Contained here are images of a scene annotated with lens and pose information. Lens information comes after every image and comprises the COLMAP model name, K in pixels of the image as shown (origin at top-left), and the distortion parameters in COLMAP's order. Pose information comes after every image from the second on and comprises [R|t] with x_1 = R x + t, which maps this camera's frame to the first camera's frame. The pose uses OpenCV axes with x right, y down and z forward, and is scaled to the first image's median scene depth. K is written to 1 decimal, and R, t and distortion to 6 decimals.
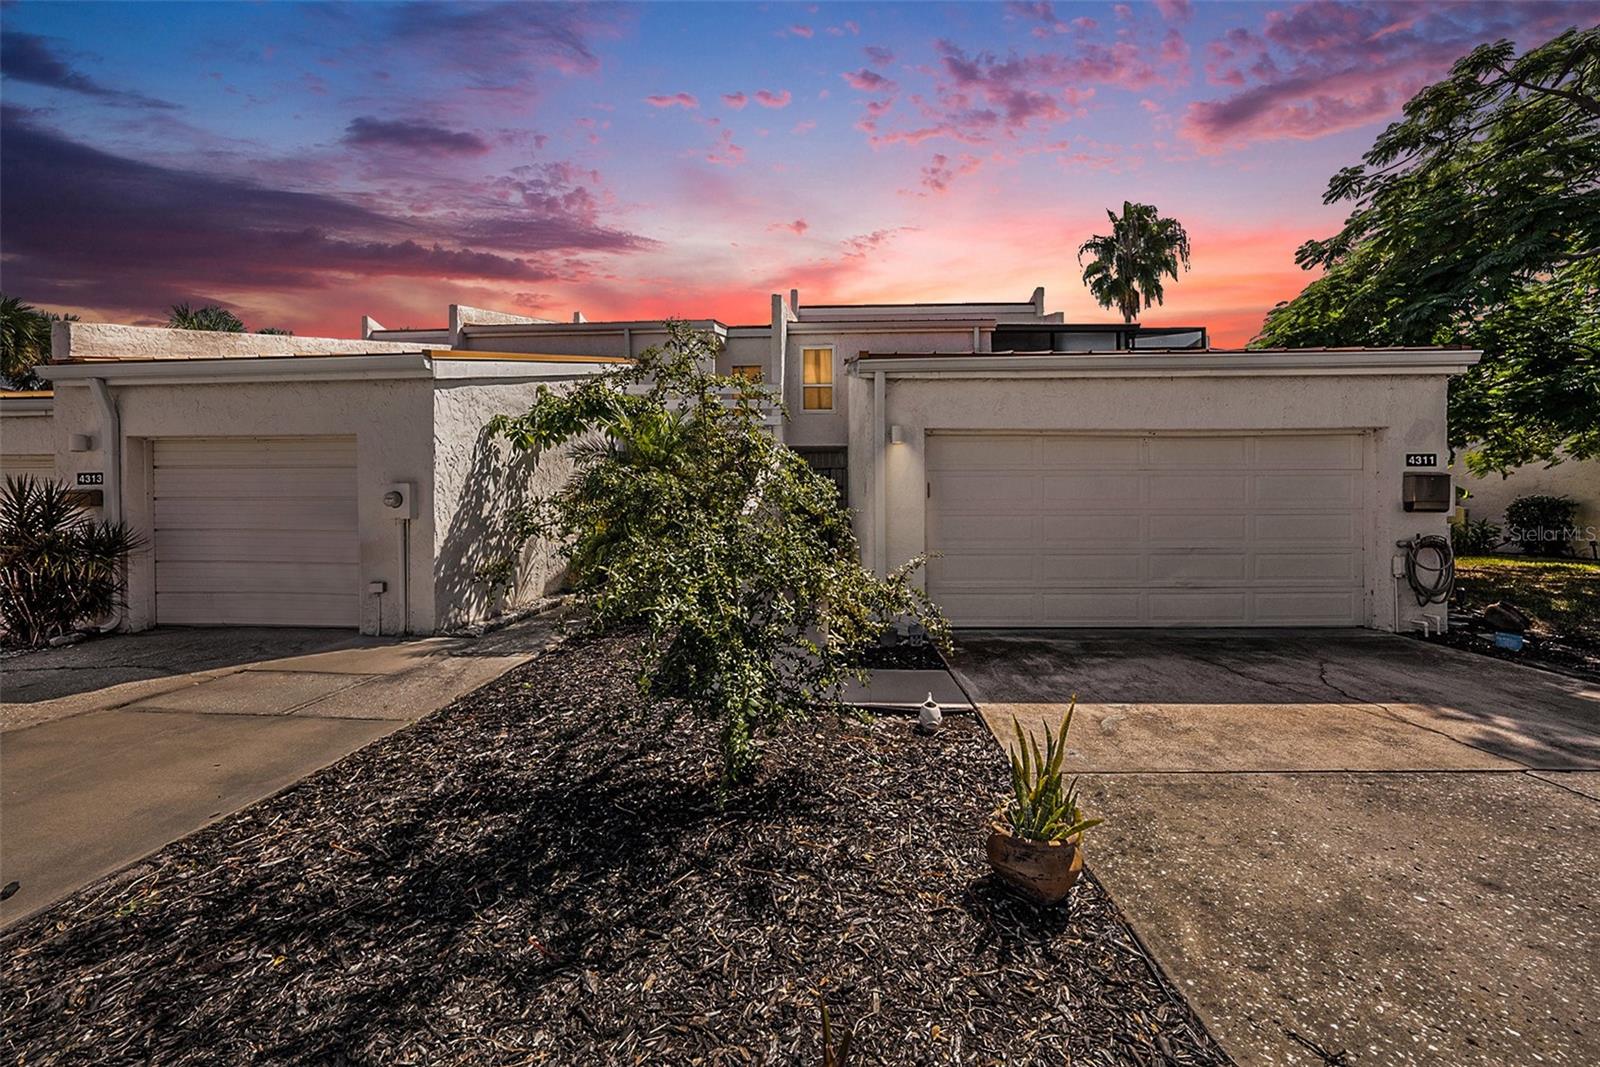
lens RADIAL K [[566.0, 0, 807.8], [0, 566.0, 526.8], [0, 0, 1]] dist [-0.030220, 0.006837]
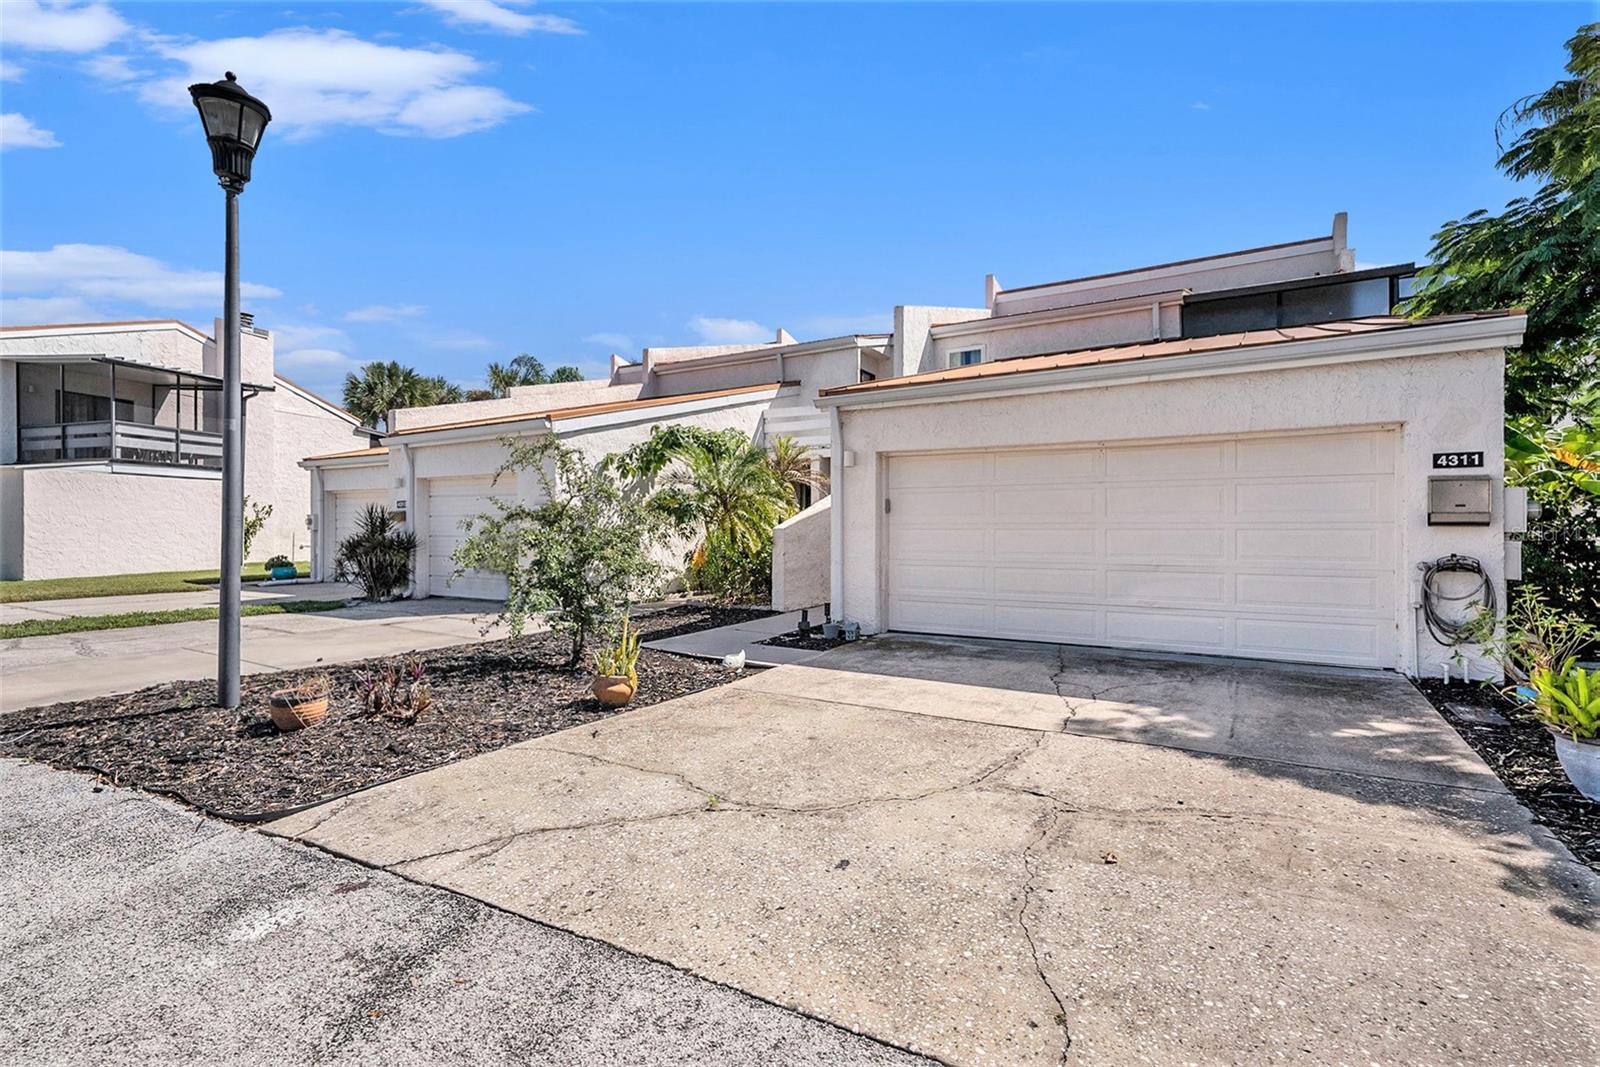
lens RADIAL K [[698.9, 0, 799.6], [0, 698.9, 548.6], [0, 0, 1]] dist [0.000566, 0.000193]
pose [[0.887163, 0.016755, -0.461153, 0.739397], [-0.017401, 0.999845, 0.002852, 0.019051], [0.461129, 0.005494, 0.887316, -0.321658]]
